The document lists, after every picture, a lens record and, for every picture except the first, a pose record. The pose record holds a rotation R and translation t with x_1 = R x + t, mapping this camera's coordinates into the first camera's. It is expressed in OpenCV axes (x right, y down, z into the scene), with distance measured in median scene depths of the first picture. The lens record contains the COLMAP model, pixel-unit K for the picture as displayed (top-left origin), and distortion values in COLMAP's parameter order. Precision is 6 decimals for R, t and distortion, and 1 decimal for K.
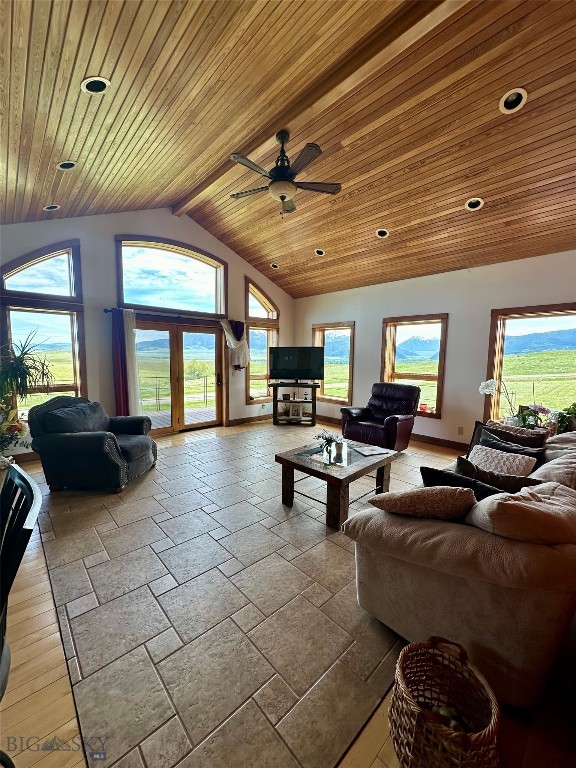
lens RADIAL K [[306.0, 0, 283.8], [0, 306.0, 380.0], [0, 0, 1]] dist [-0.020598, -0.000095]
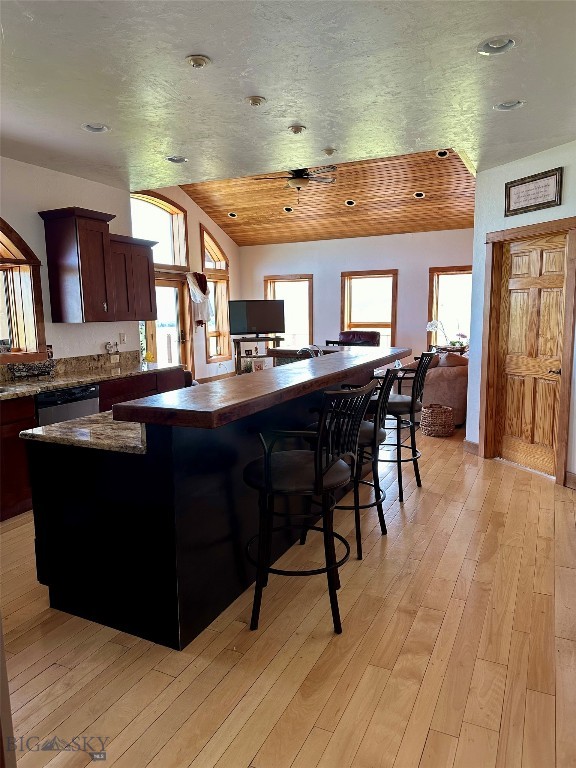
lens RADIAL K [[540.9, 0, 288.1], [0, 540.9, 386.1], [0, 0, 1]] dist [0.012117, -0.001371]
pose [[0.926173, -0.074995, 0.369566, -0.522278], [0.056332, 0.996544, 0.061051, 0.065122], [-0.372867, -0.035725, 0.927197, -0.640154]]
